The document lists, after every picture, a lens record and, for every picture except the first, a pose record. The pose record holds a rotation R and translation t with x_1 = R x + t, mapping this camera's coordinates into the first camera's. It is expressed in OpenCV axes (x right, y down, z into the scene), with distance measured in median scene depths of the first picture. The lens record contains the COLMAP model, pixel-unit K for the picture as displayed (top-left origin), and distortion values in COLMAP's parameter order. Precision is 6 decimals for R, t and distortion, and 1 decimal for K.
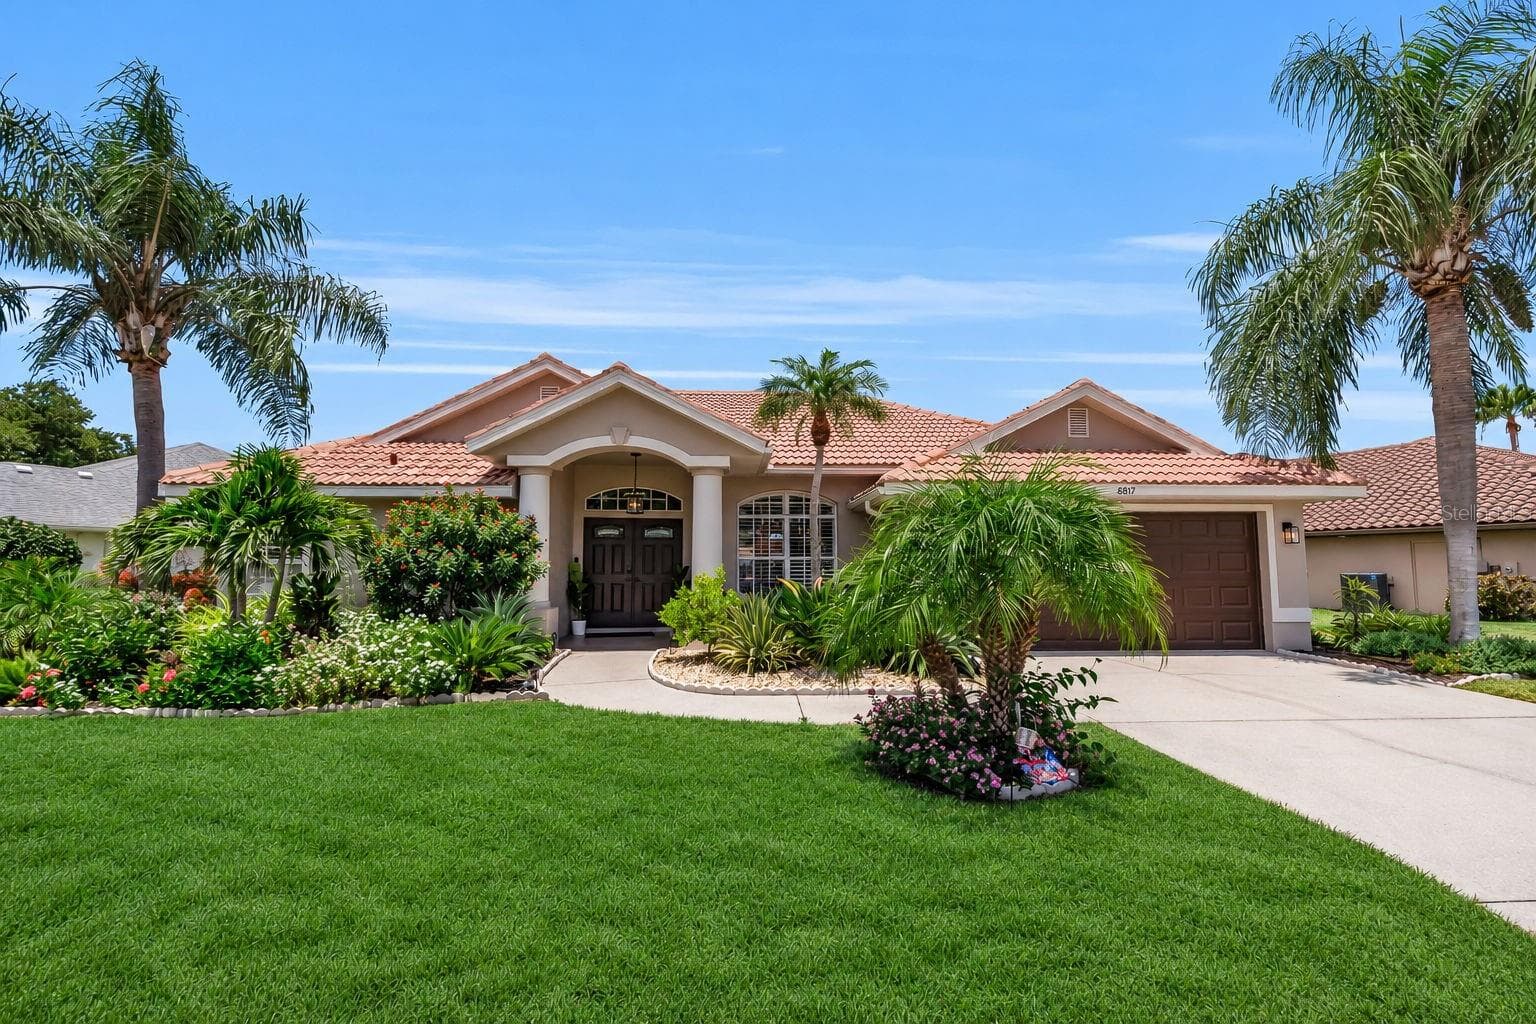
lens RADIAL K [[664.7, 0, 768.0], [0, 664.7, 512.0], [0, 0, 1]] dist [-0.001404, -0.000358]
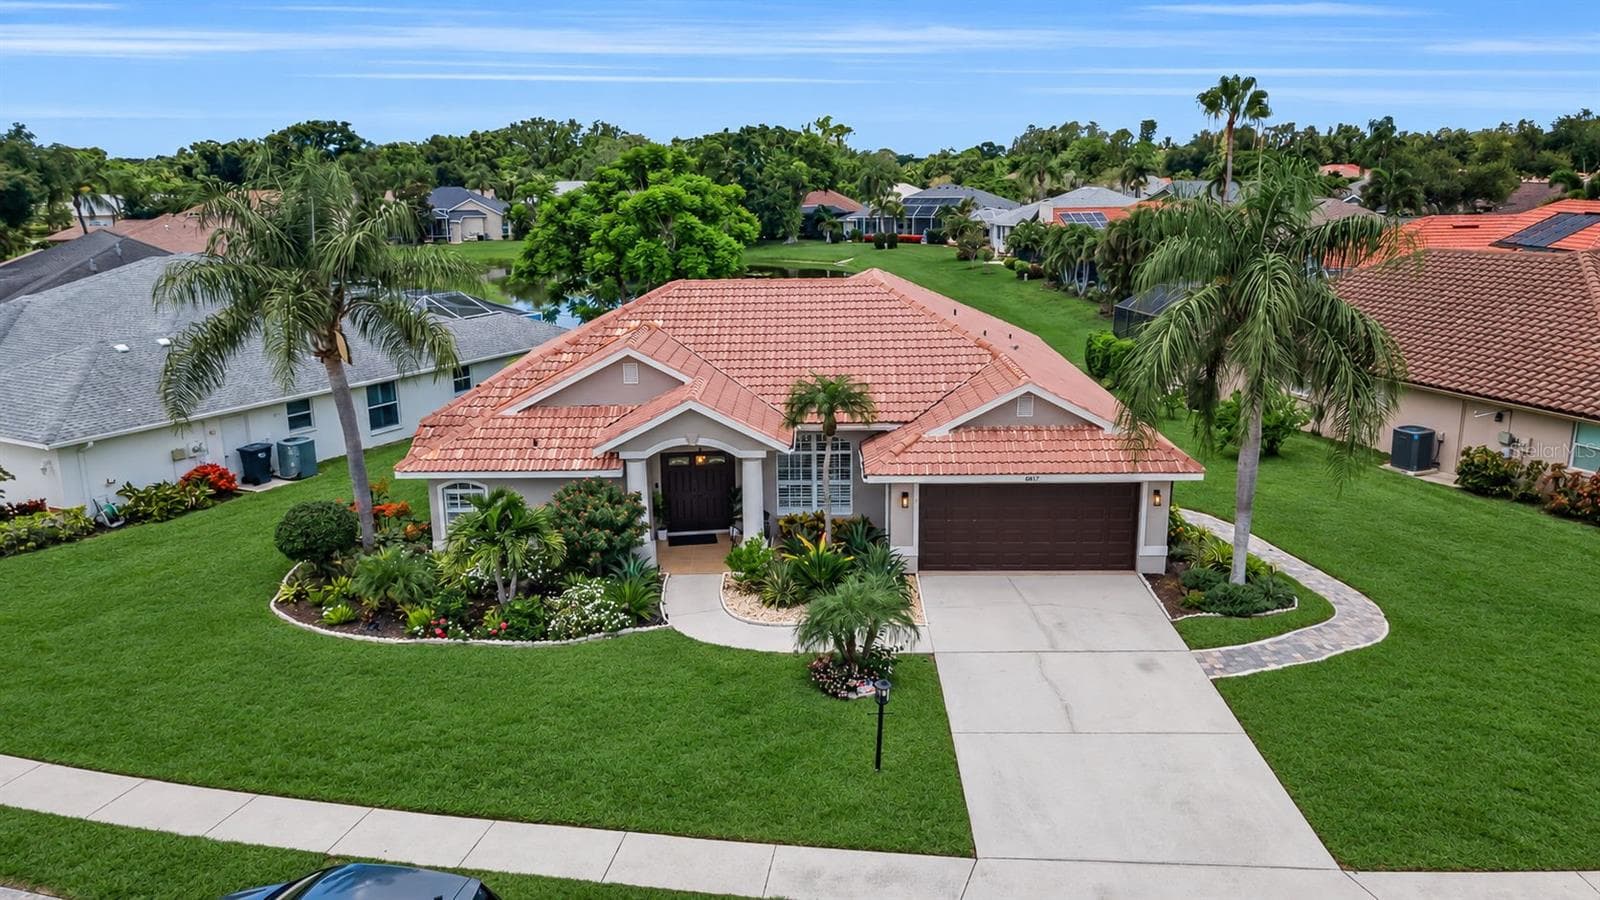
lens RADIAL K [[1164.7, 0, 800.0], [0, 1164.7, 450.0], [0, 0, 1]] dist [0.042197, 0.004248]
pose [[0.997771, 0.002601, -0.066685, 0.191722], [0.019317, 0.945209, 0.325893, -0.931084], [0.063878, -0.326455, 0.943052, -1.443626]]
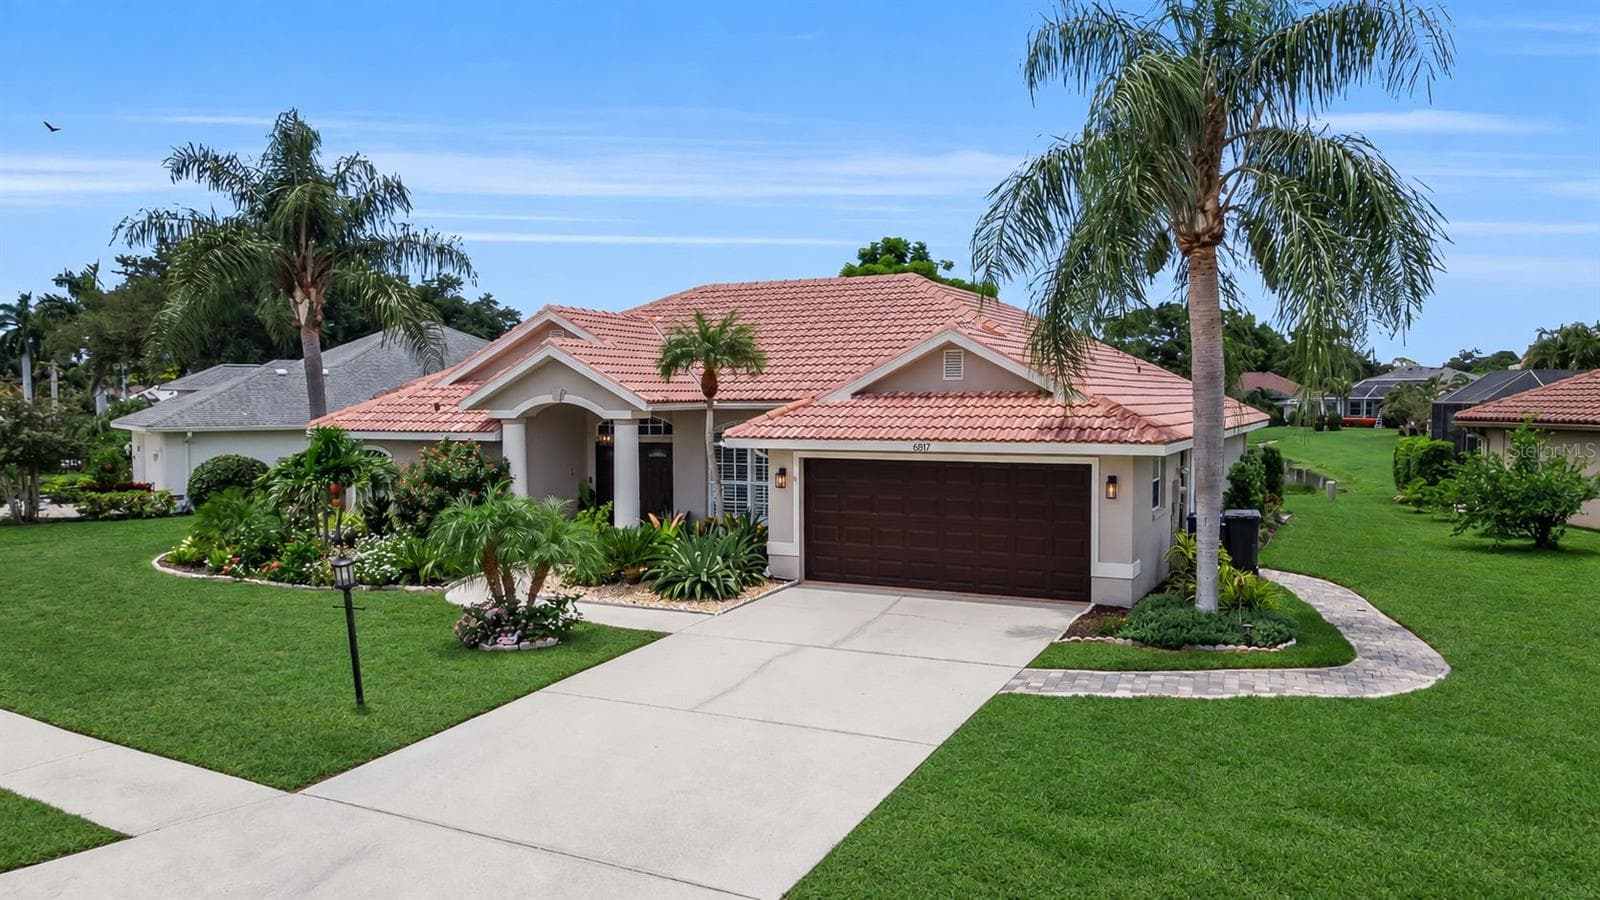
lens RADIAL K [[1164.7, 0, 800.0], [0, 1164.7, 450.0], [0, 0, 1]] dist [0.042197, 0.004248]
pose [[0.879970, 0.019794, -0.474616, 1.227732], [0.044946, 0.991180, 0.124670, -0.264009], [0.472897, -0.131038, 0.871319, -0.723899]]
